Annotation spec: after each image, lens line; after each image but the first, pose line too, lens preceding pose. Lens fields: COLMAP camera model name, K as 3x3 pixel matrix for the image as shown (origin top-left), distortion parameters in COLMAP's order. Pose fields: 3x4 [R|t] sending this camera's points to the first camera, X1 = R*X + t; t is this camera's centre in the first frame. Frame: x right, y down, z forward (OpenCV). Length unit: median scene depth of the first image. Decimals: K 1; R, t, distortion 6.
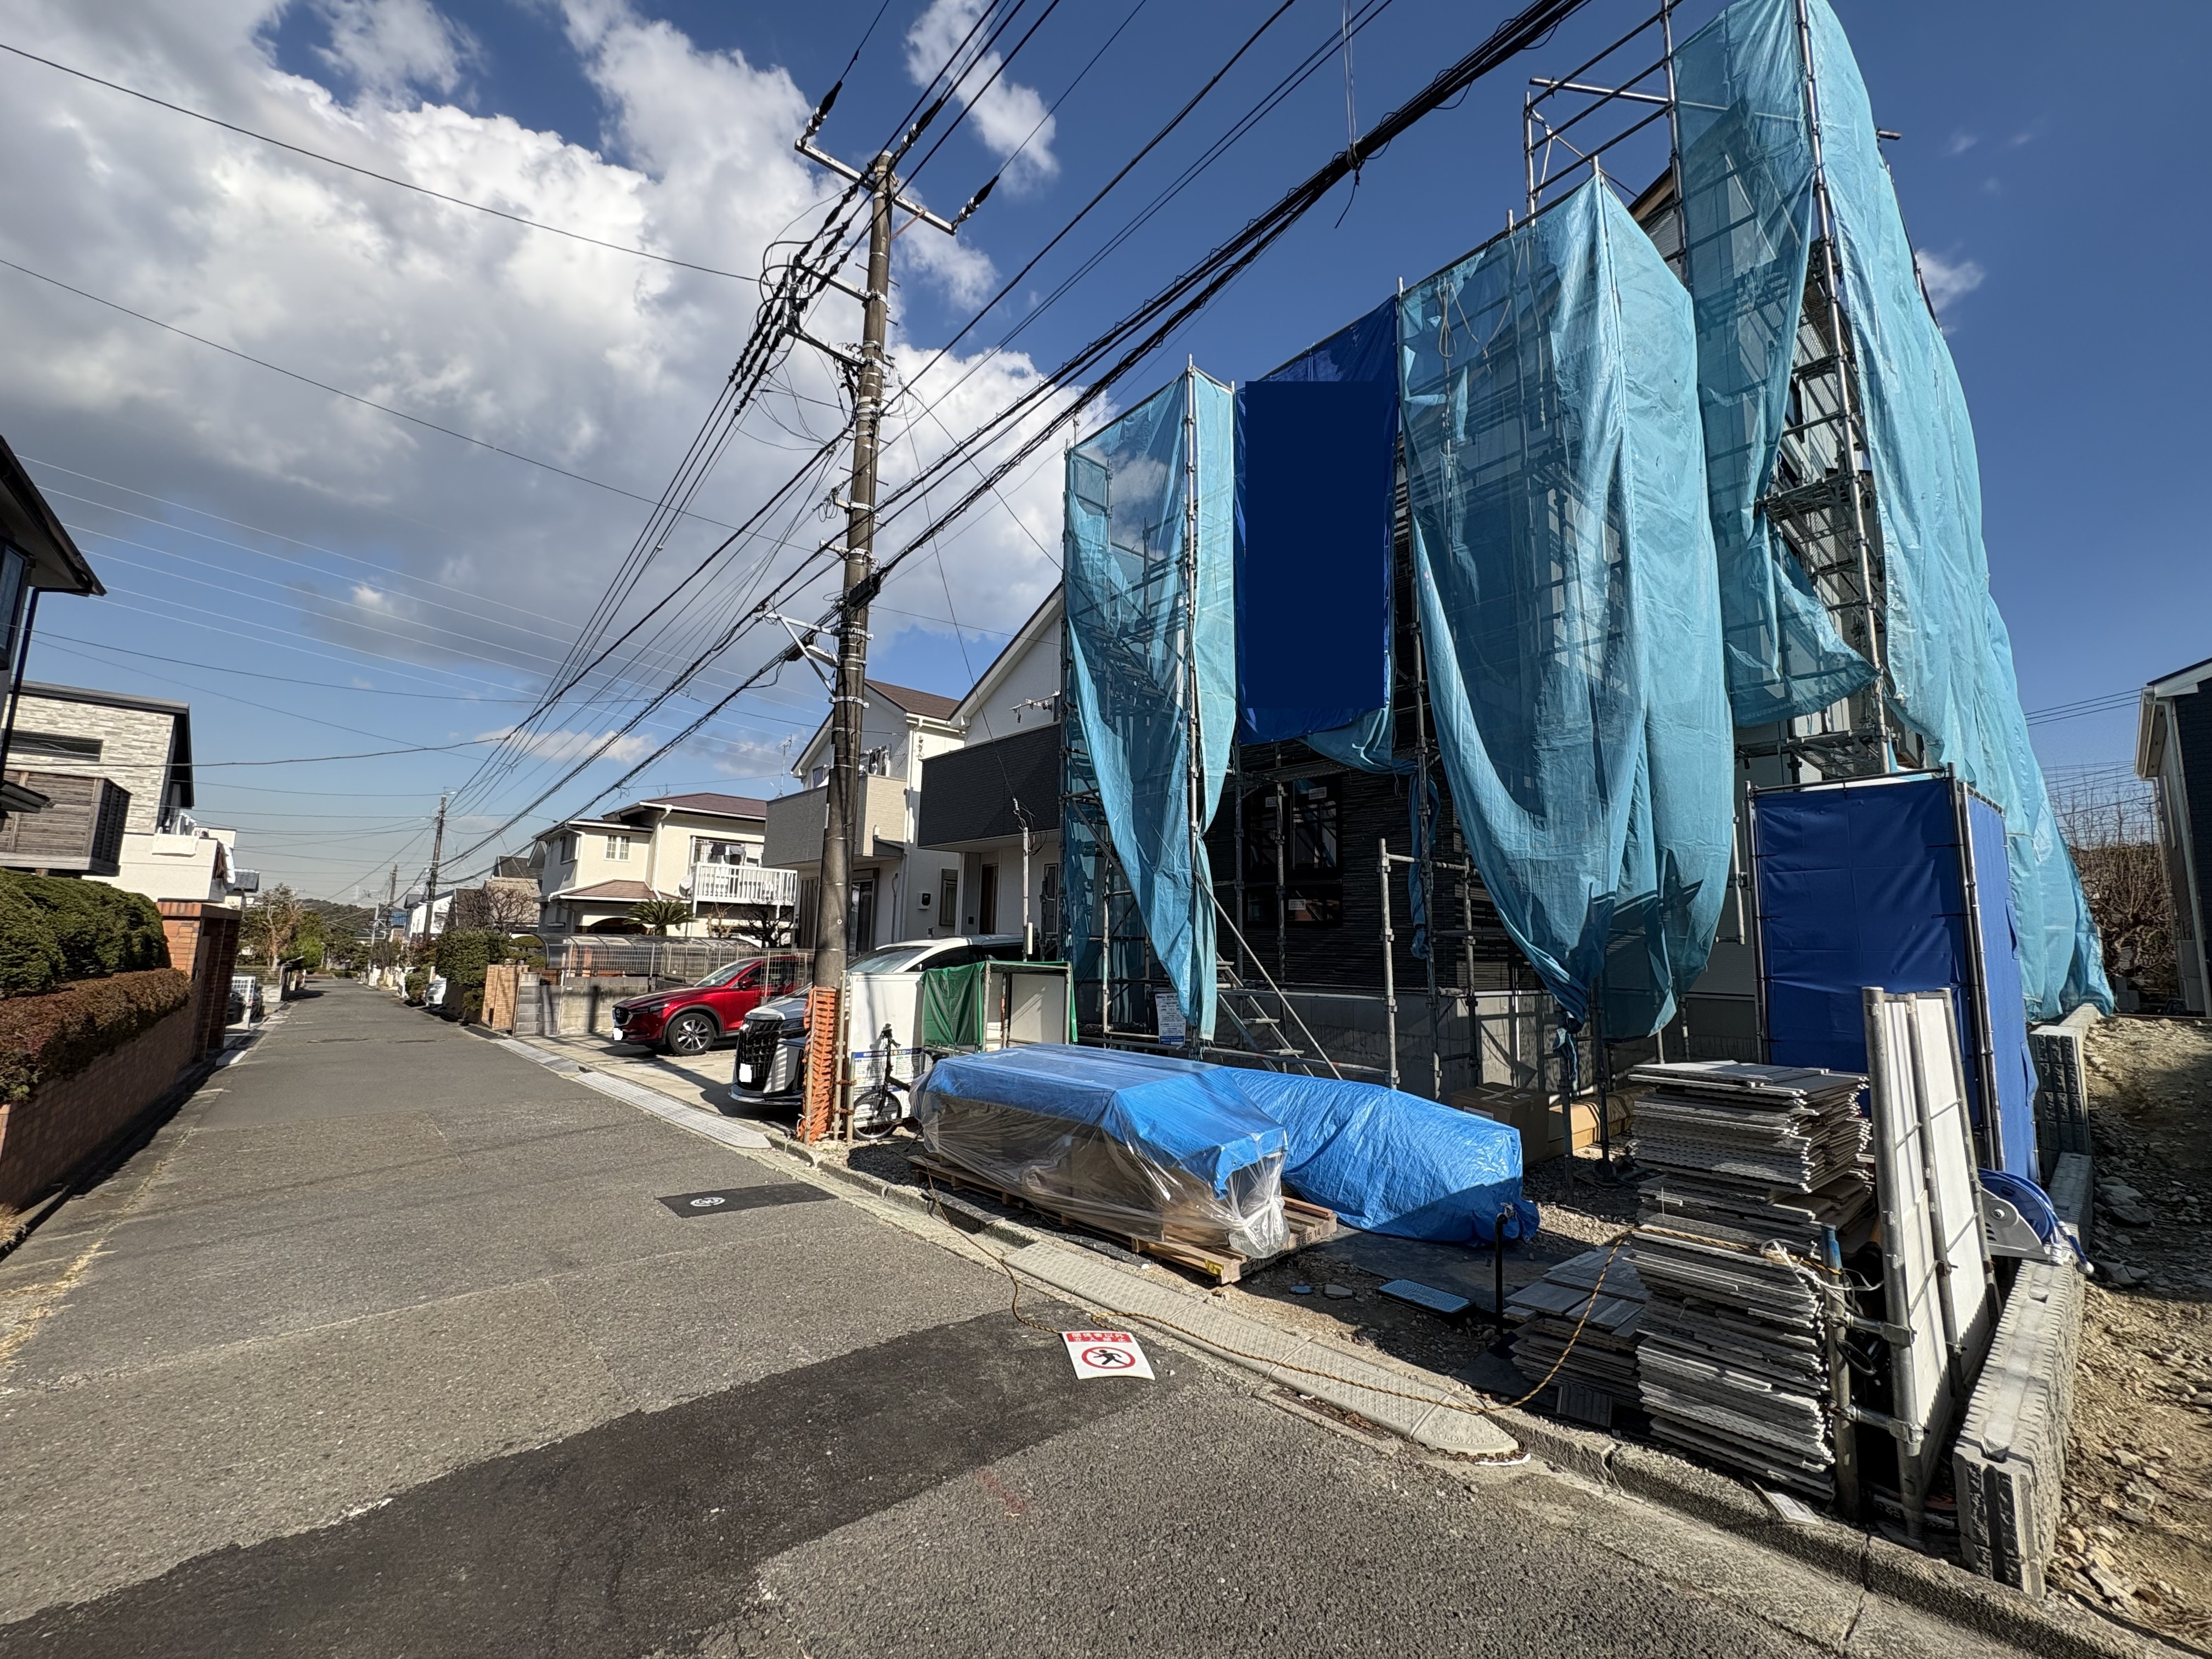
lens RADIAL K [[879.4, 0, 1106.0], [0, 879.4, 829.5], [0, 0, 1]] dist [-0.002098, -0.000702]
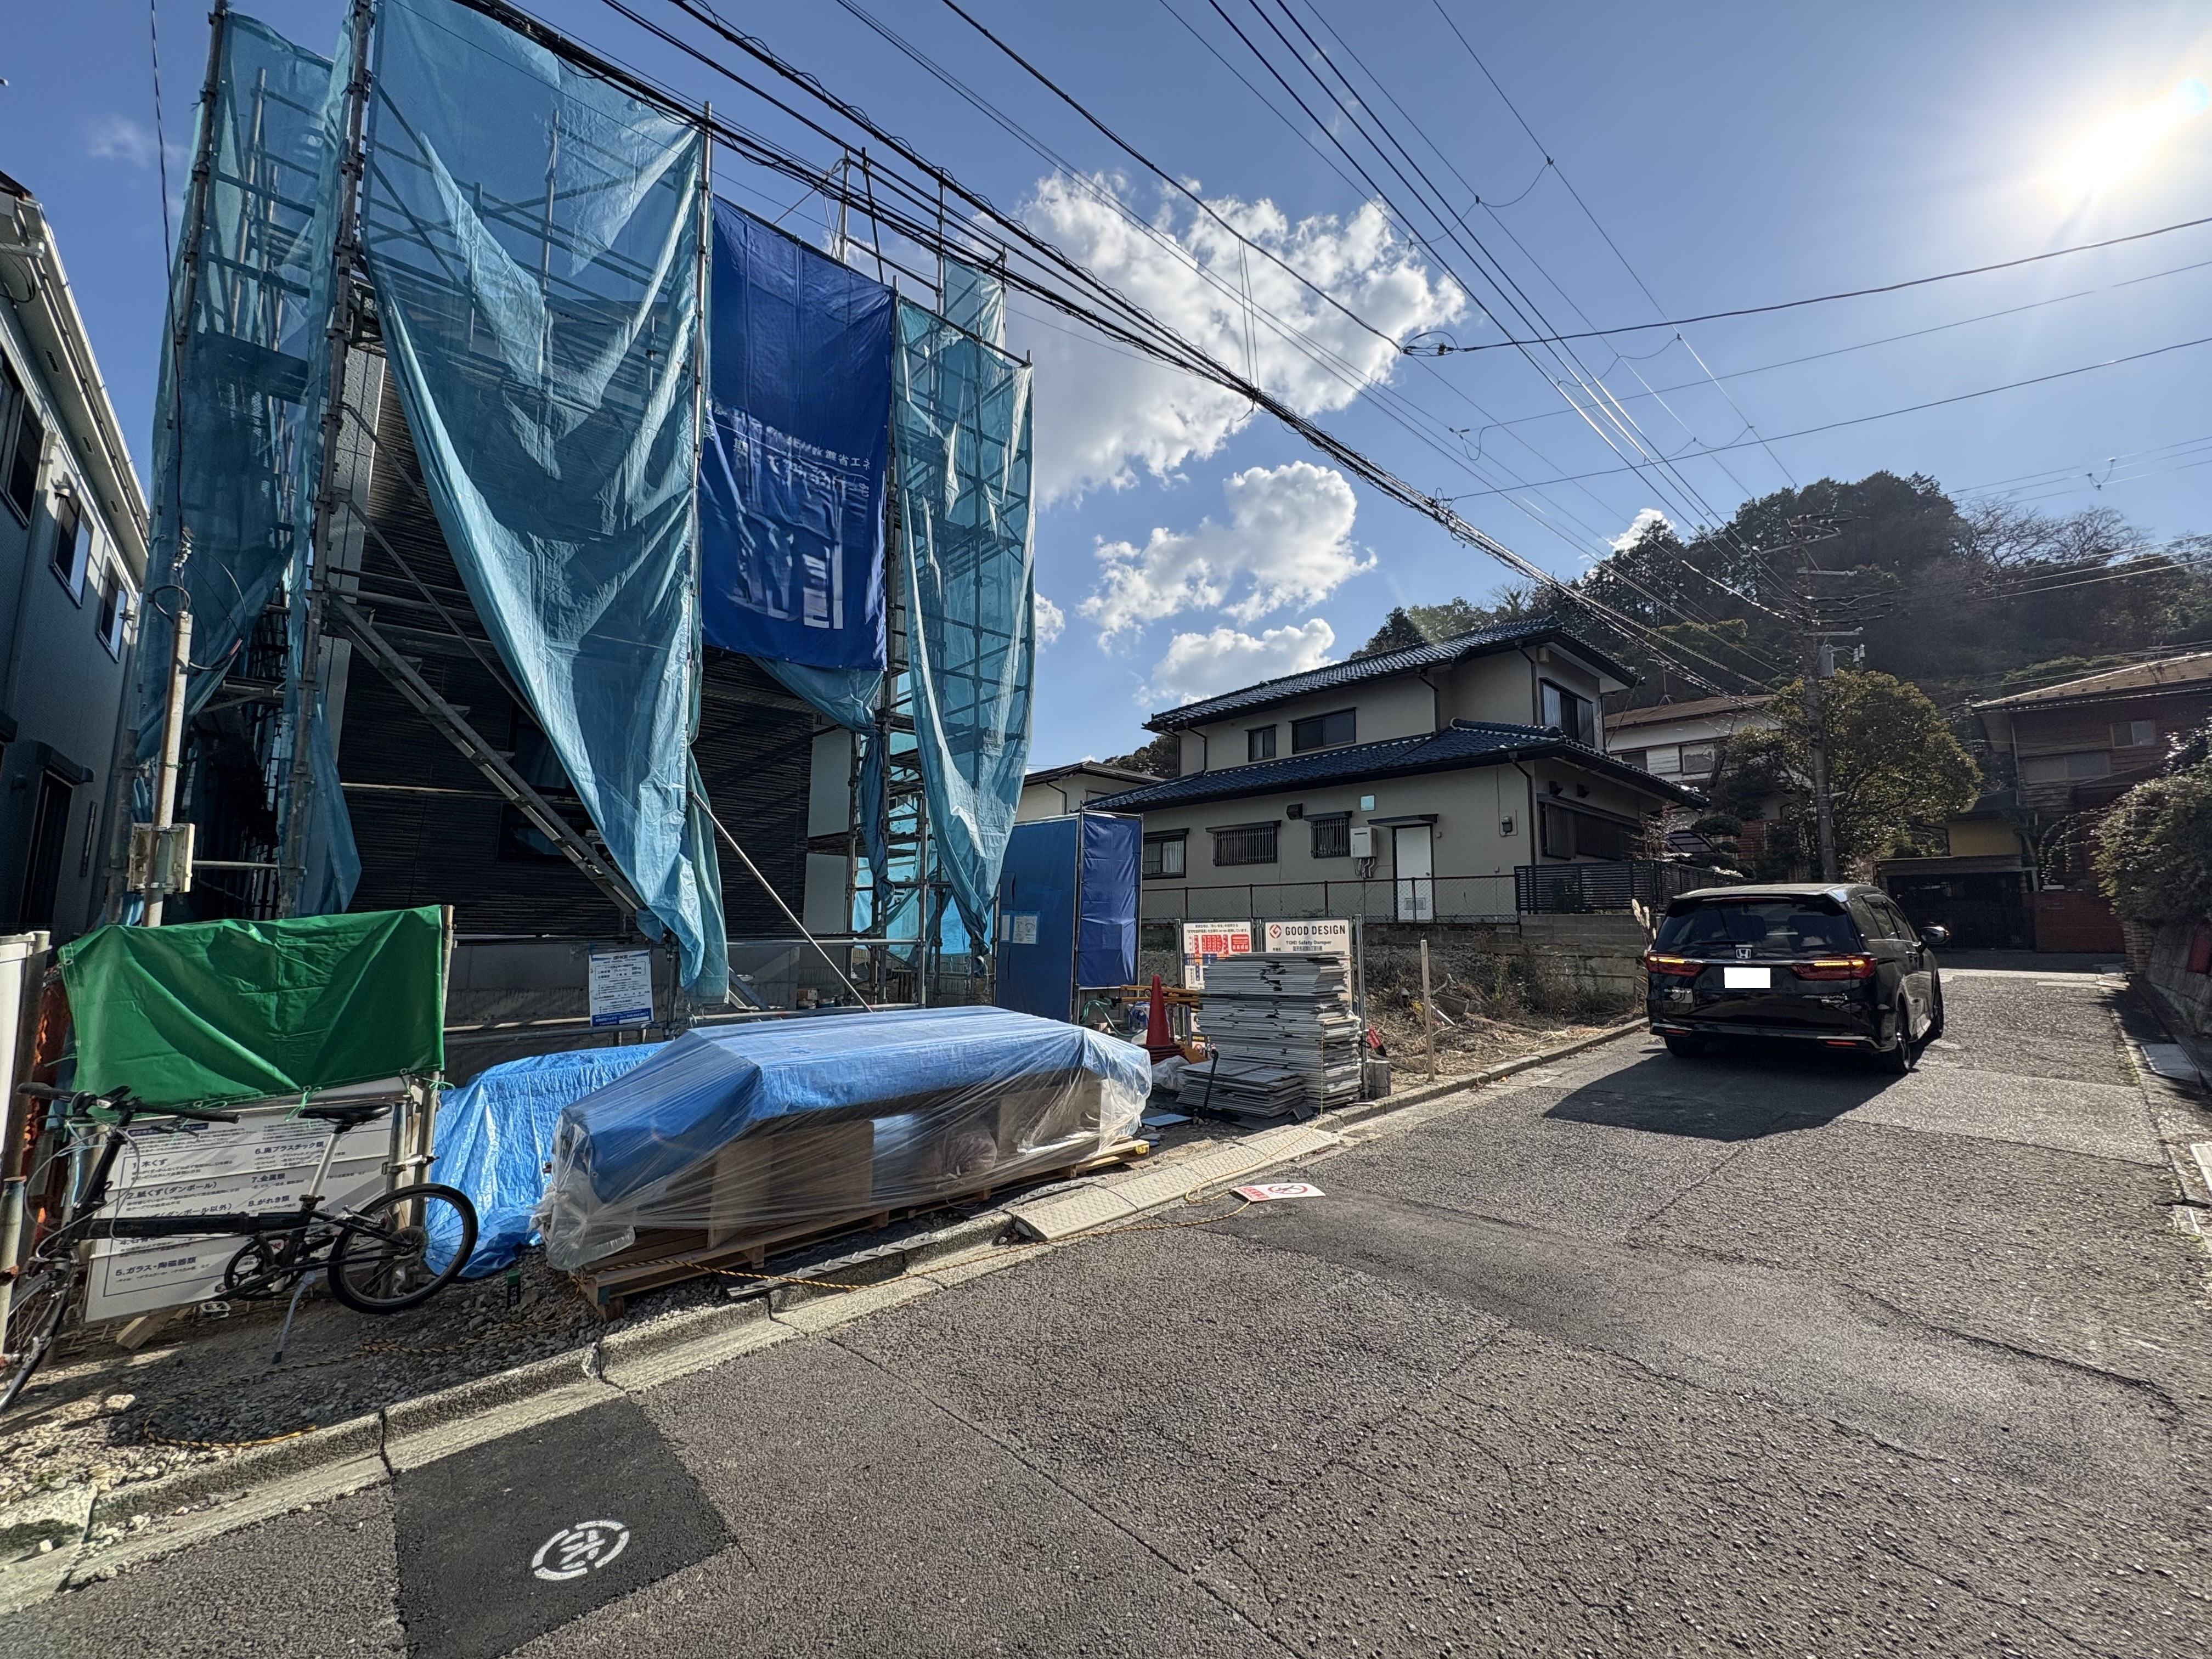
lens RADIAL K [[879.4, 0, 1106.0], [0, 879.4, 829.5], [0, 0, 1]] dist [-0.002098, -0.000702]
pose [[-0.029777, 0.100457, 0.994496, -0.905658], [-0.139608, 0.984767, -0.103654, 0.150953], [-0.989759, -0.141926, -0.015299, 0.893334]]
